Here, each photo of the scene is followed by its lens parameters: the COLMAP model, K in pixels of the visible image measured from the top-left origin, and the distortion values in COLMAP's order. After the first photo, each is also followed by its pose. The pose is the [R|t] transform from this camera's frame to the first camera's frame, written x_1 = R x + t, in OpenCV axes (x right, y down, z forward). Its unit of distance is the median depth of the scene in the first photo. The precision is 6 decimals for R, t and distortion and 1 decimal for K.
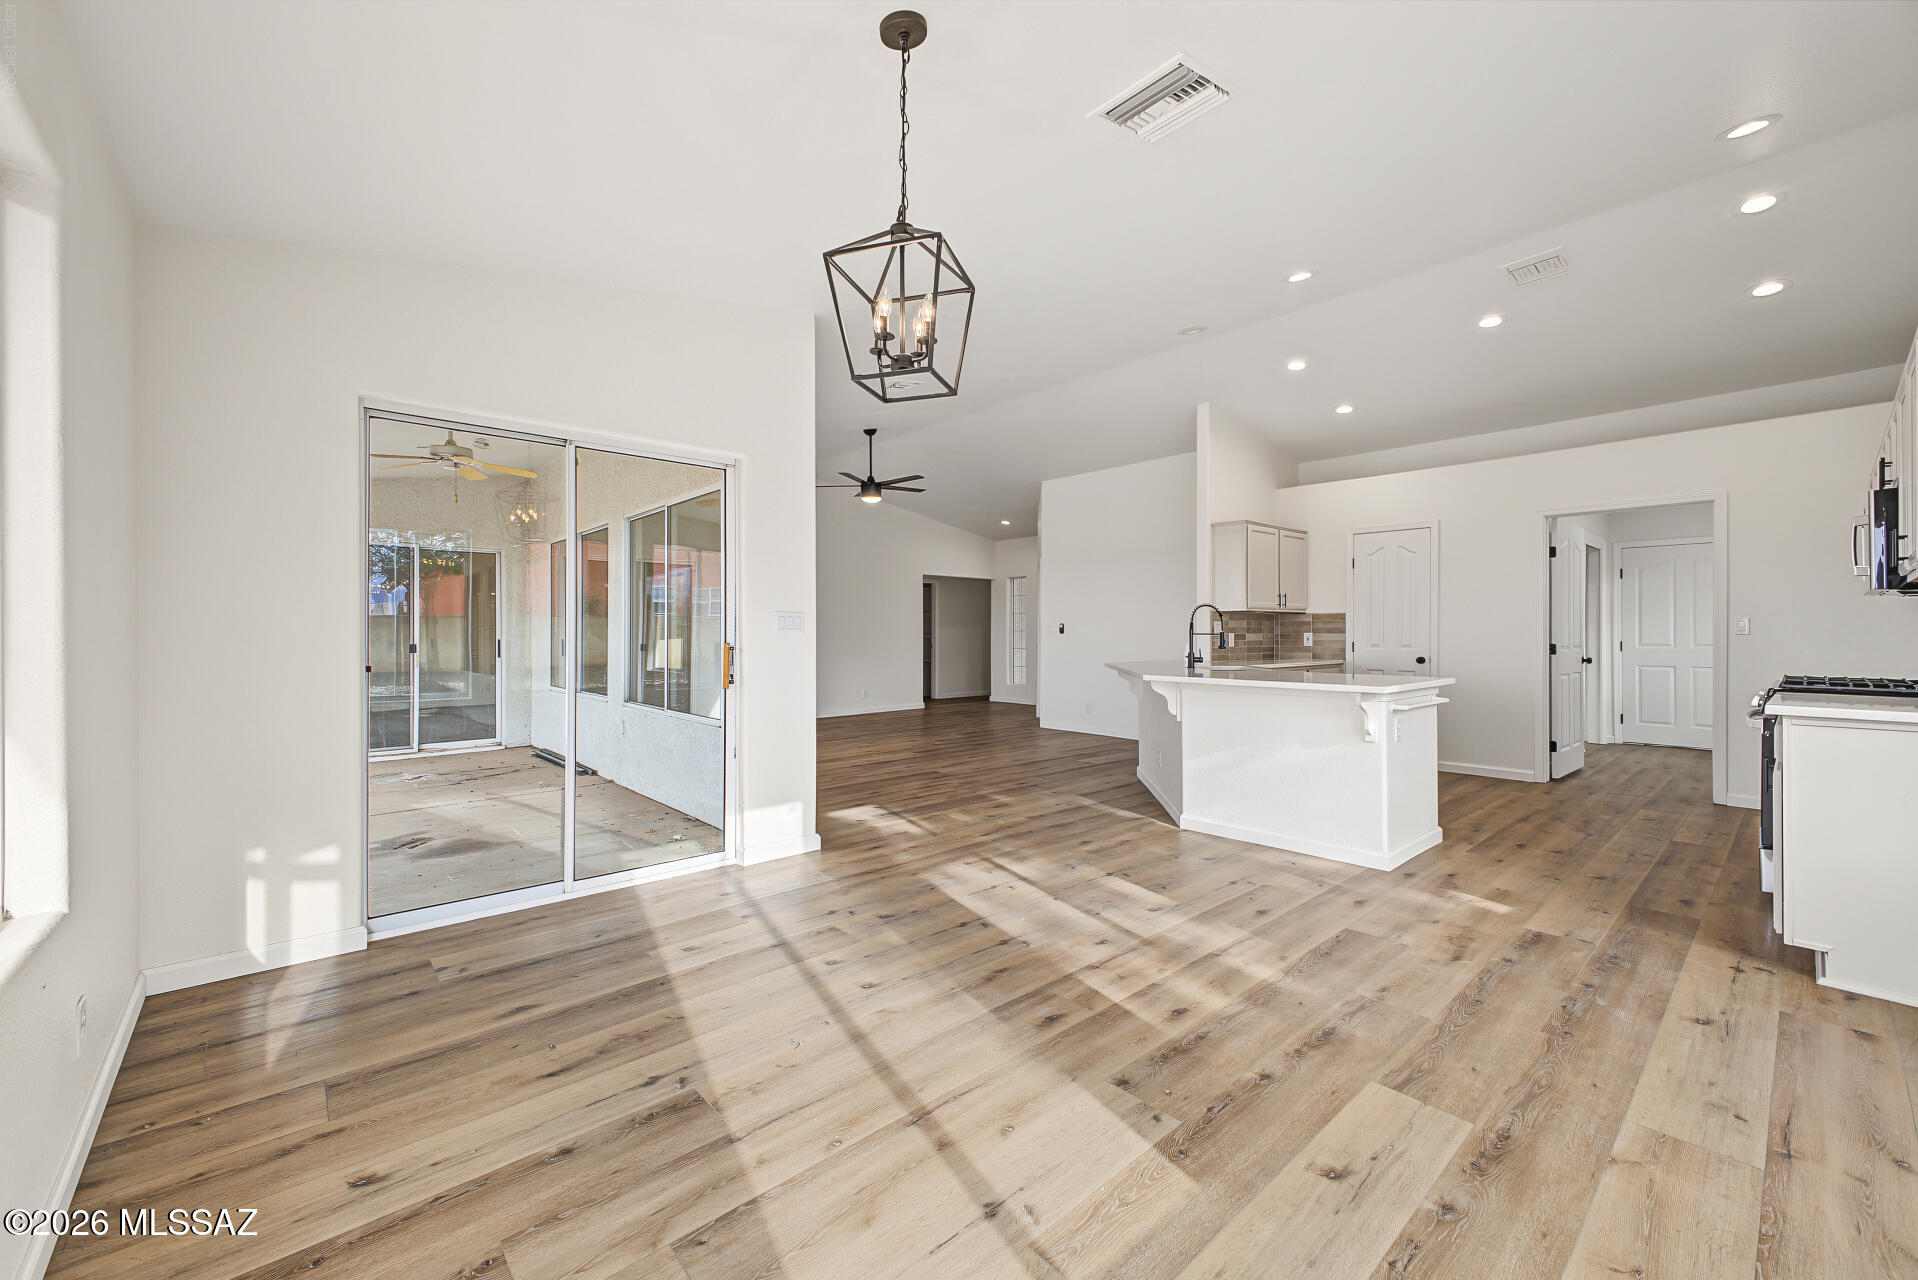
lens RADIAL K [[781.2, 0, 925.3], [0, 781.2, 629.6], [0, 0, 1]] dist [0.001451, 0.000118]
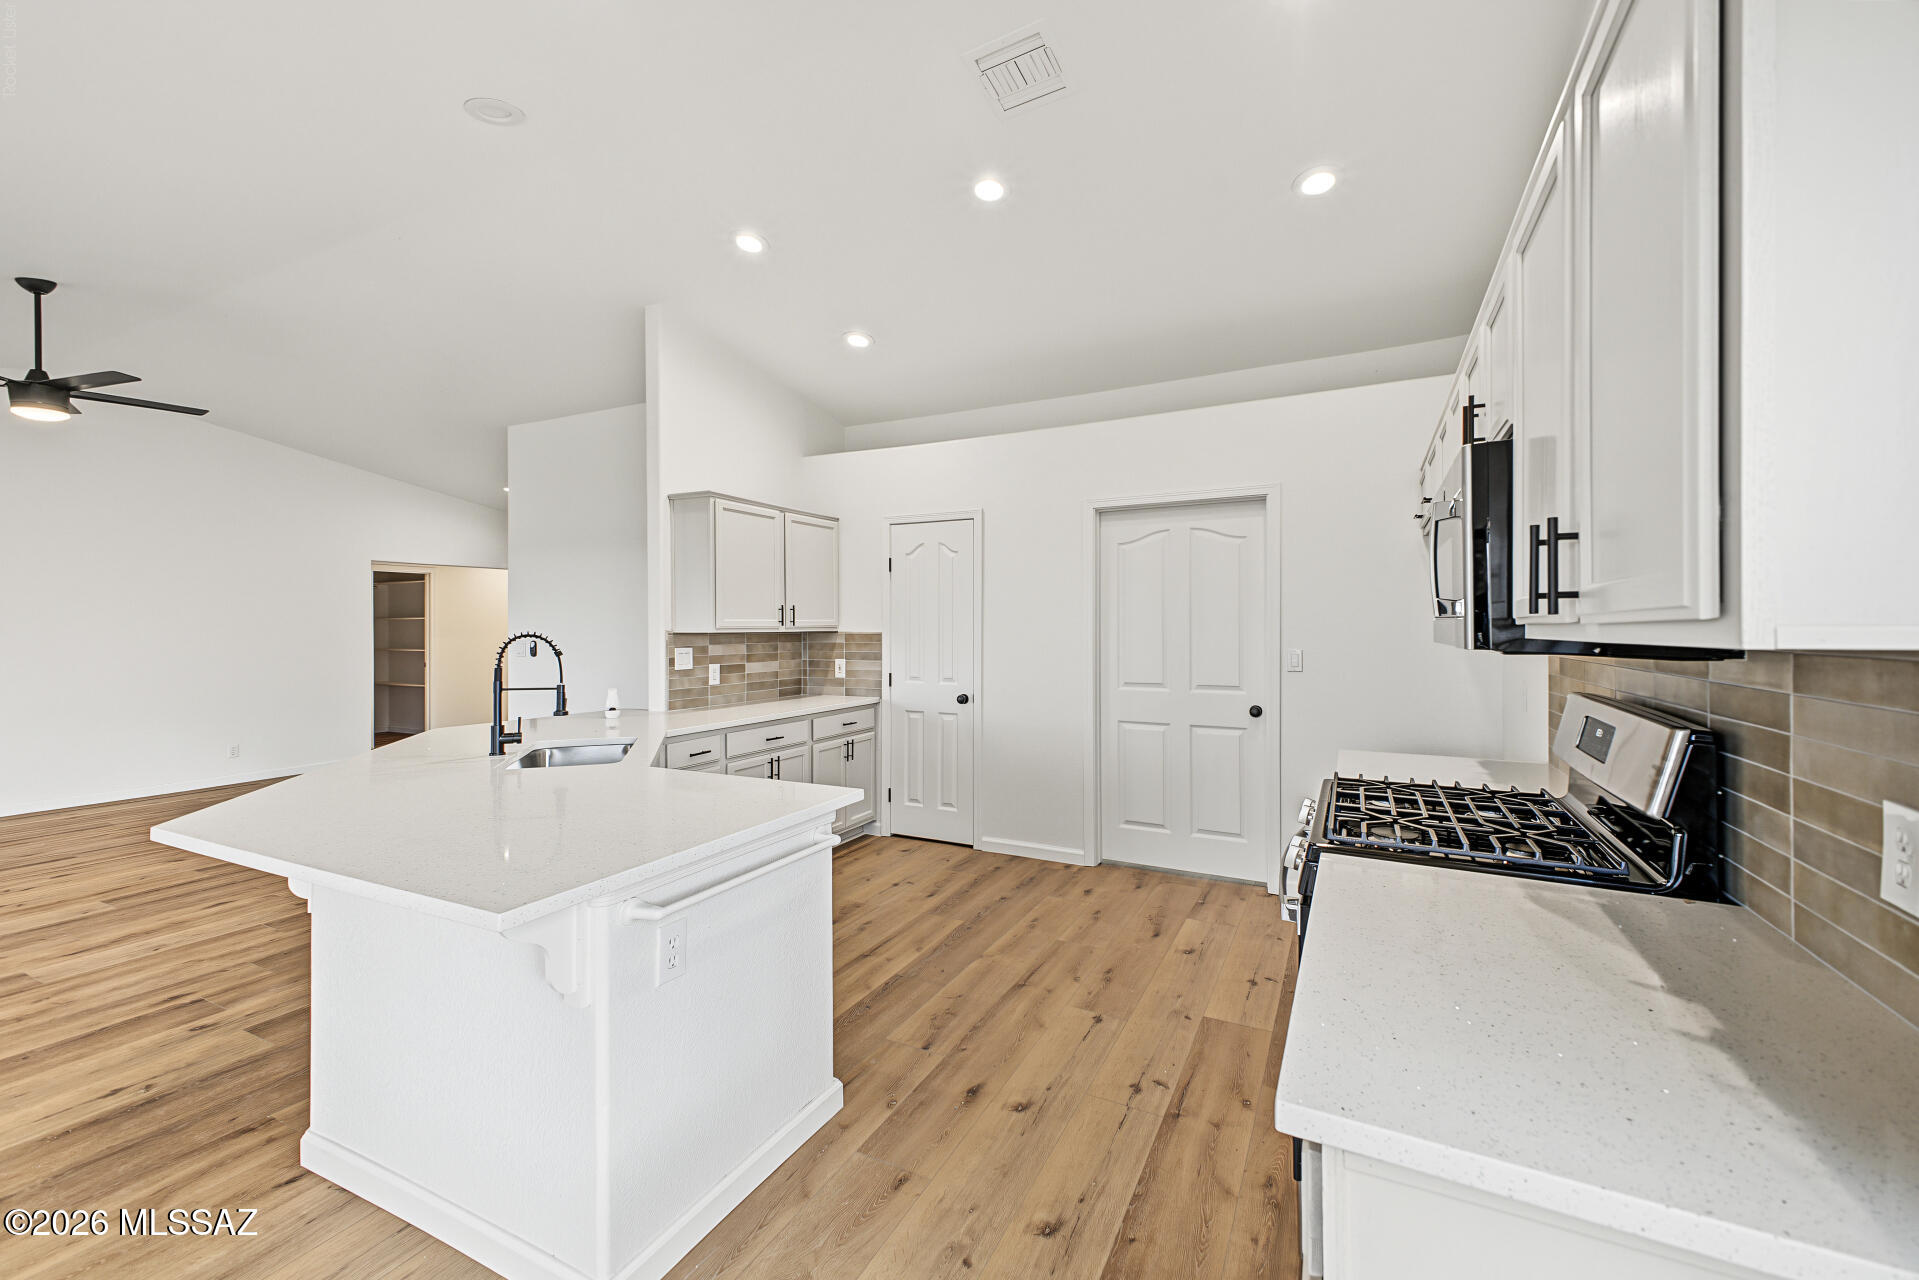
lens RADIAL K [[781.6, 0, 962.9], [0, 781.6, 632.2], [0, 0, 1]] dist [0.001451, 0.000118]
pose [[0.918440, -0.003835, 0.395543, 0.313307], [0.000300, 0.999959, 0.009000, -0.027750], [-0.395561, -0.008147, 0.918404, 0.296938]]
